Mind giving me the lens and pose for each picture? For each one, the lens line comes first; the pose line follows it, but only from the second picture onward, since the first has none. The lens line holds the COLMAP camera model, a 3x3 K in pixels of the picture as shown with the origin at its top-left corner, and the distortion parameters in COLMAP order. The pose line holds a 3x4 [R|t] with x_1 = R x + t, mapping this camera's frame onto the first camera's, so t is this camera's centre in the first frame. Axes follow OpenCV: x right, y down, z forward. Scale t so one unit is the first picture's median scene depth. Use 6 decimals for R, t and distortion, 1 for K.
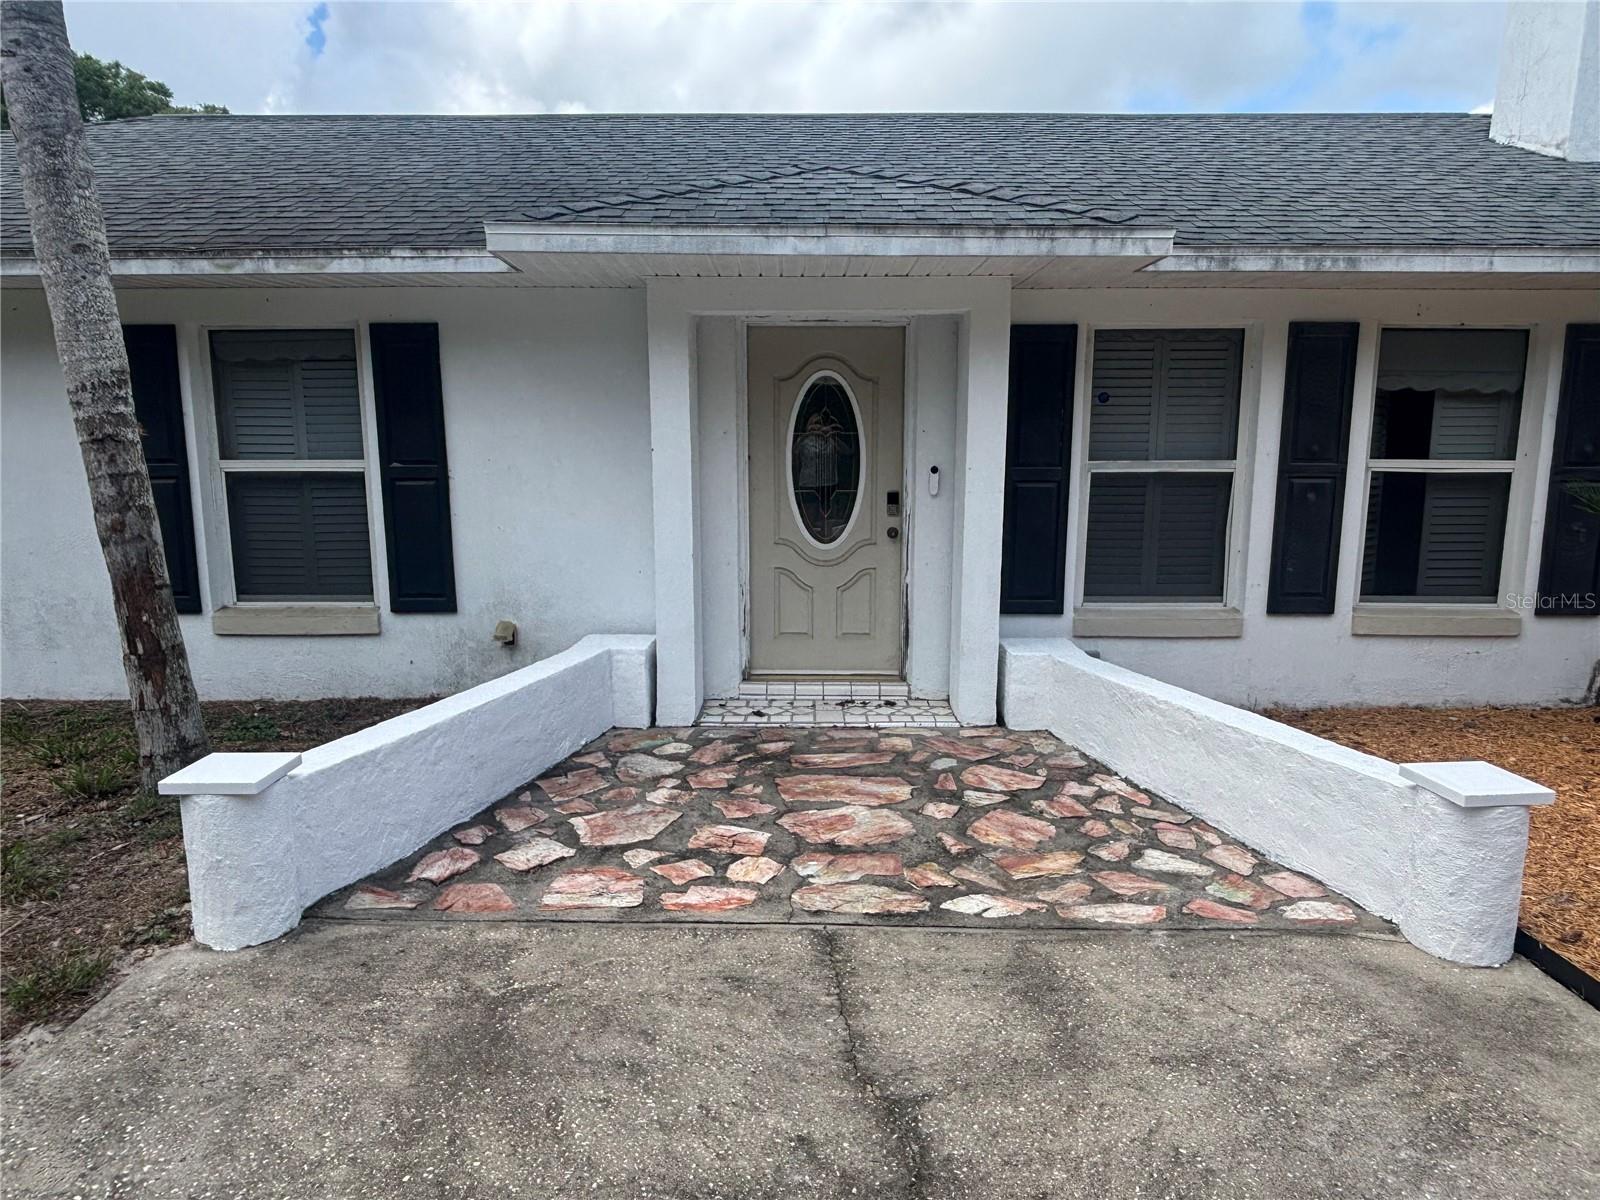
lens RADIAL K [[1015.7, 0, 807.8], [0, 1015.7, 605.4], [0, 0, 1]] dist [0.030372, -0.038180]
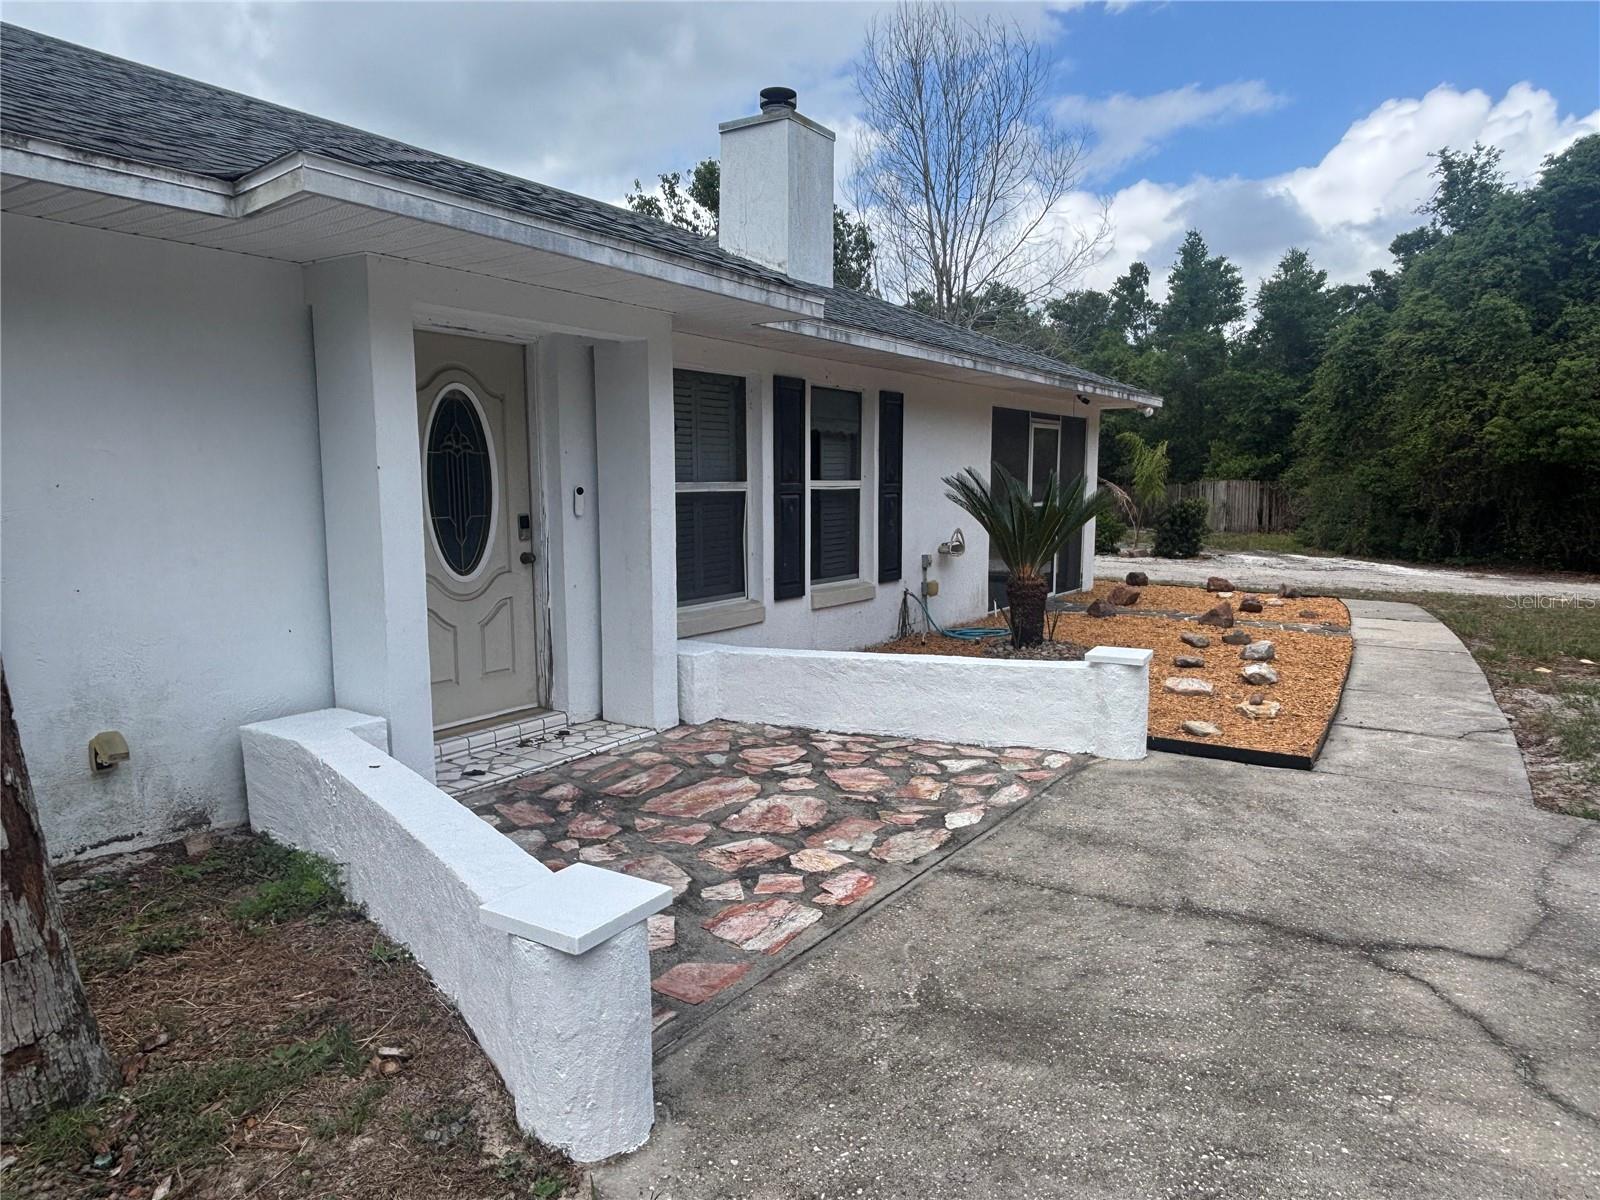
lens RADIAL K [[1015.7, 0, 801.5], [0, 1015.7, 601.5], [0, 0, 1]] dist [0.030372, -0.038180]
pose [[0.552749, -0.103655, 0.826876, -0.629068], [0.141875, 0.989454, 0.029196, -0.025025], [-0.821182, 0.101175, 0.561625, 0.279819]]
